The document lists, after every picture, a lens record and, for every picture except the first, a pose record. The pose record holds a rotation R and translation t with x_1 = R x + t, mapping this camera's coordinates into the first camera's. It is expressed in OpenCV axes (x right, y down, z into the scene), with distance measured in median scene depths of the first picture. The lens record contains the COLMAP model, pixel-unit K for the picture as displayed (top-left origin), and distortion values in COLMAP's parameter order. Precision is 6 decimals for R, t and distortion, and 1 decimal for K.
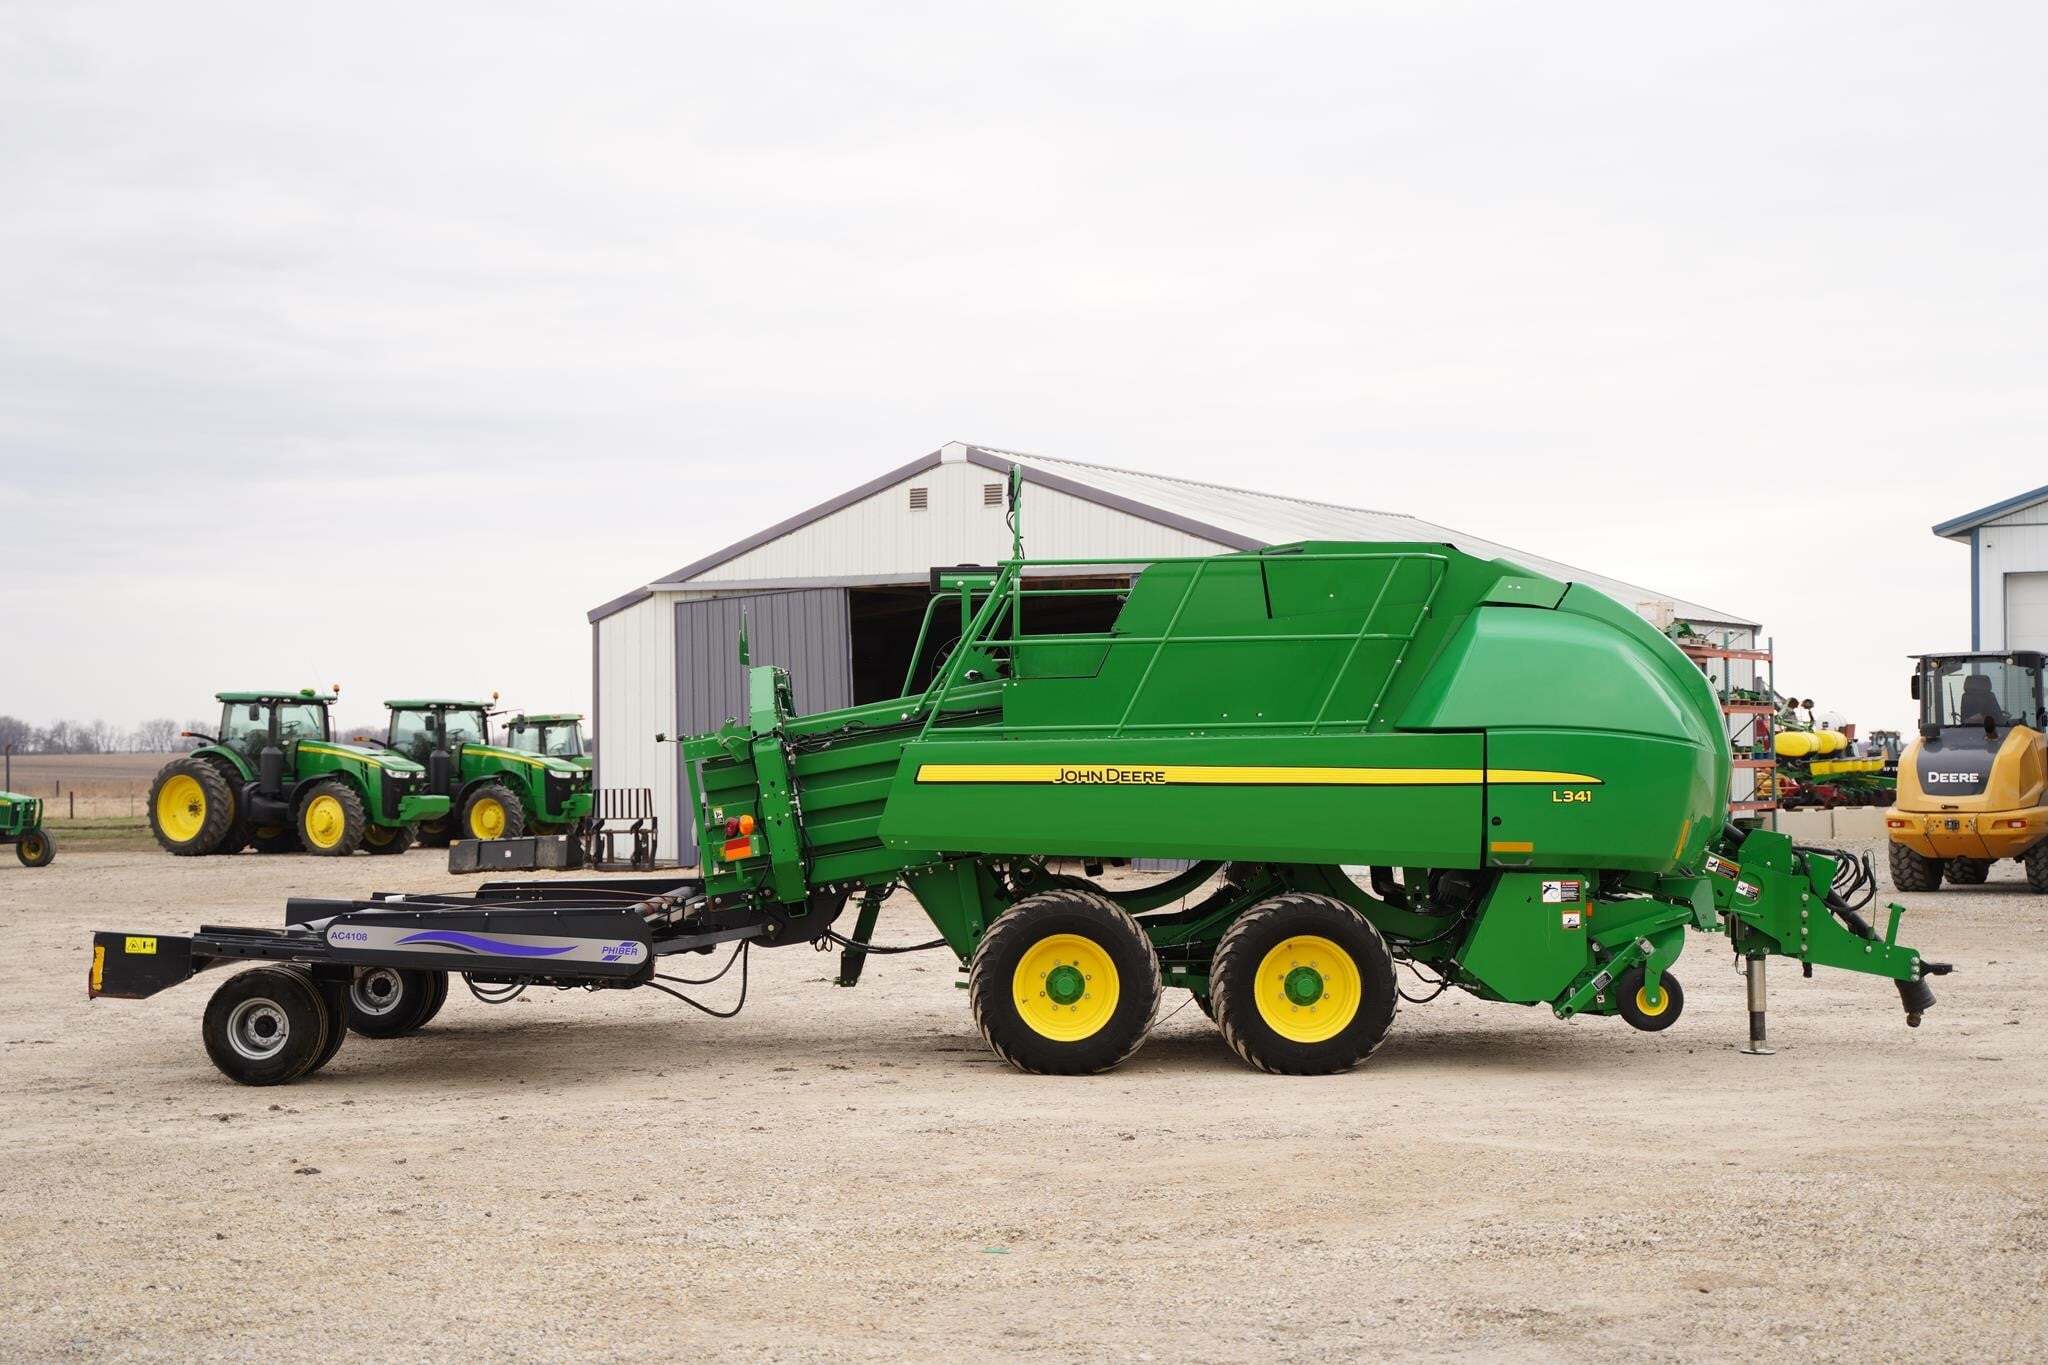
lens RADIAL K [[2907.3, 0, 967.8], [0, 2907.3, 683.0], [0, 0, 1]] dist [0.102134, 0.027514]
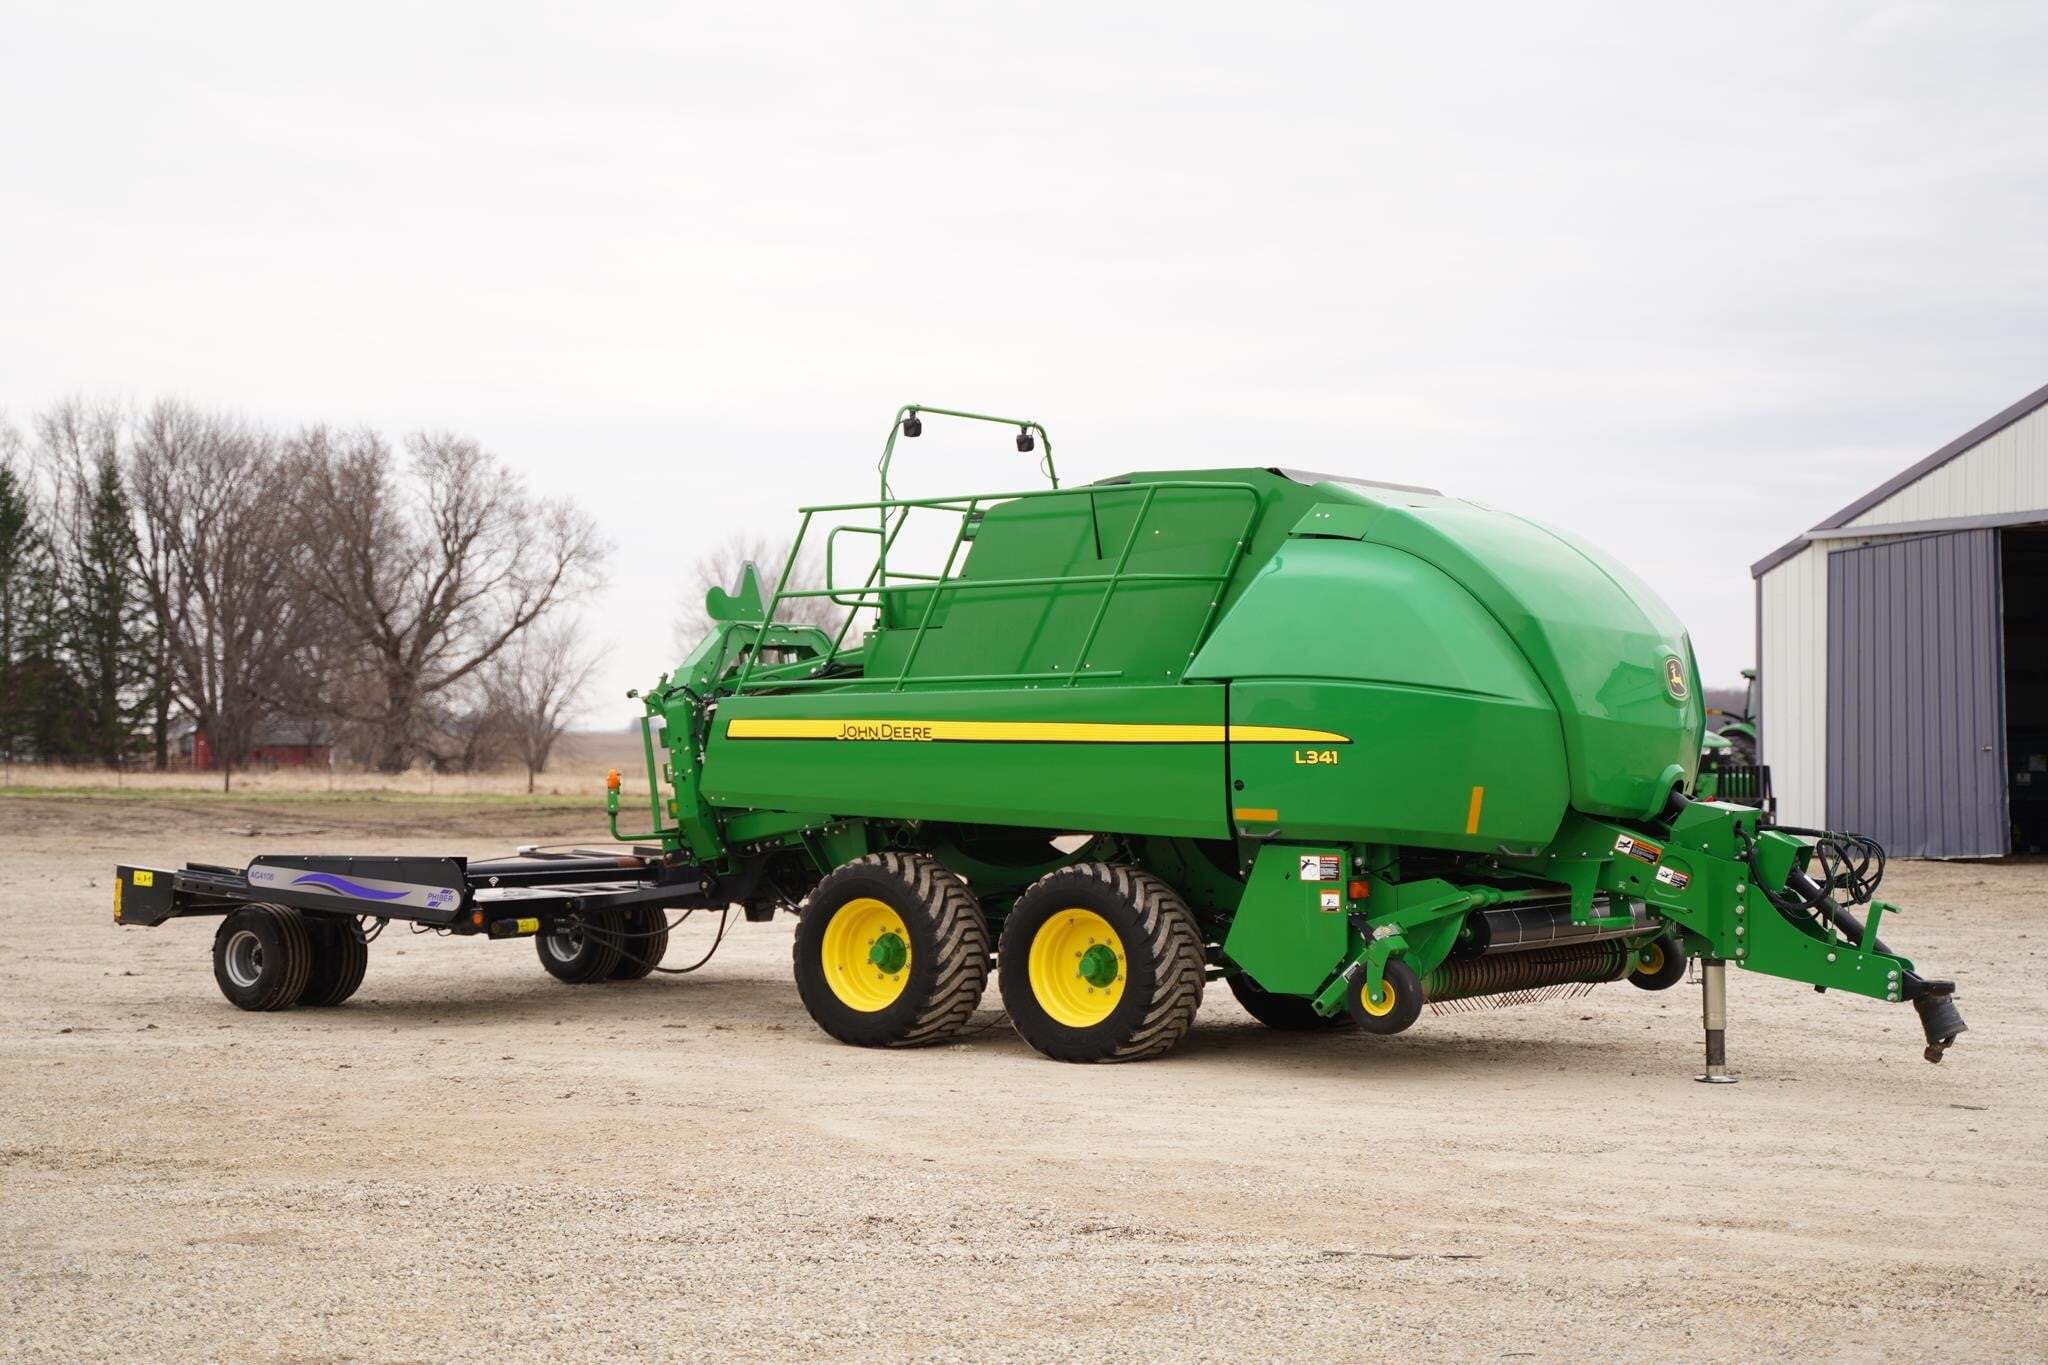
lens RADIAL K [[3195.7, 0, 944.4], [0, 3195.7, 685.5], [0, 0, 1]] dist [0.170307, -0.011410]
pose [[0.815713, -0.004350, -0.578441, 0.646416], [0.009418, 0.999939, 0.005762, 0.010917], [0.578380, -0.010148, 0.815704, 0.162428]]
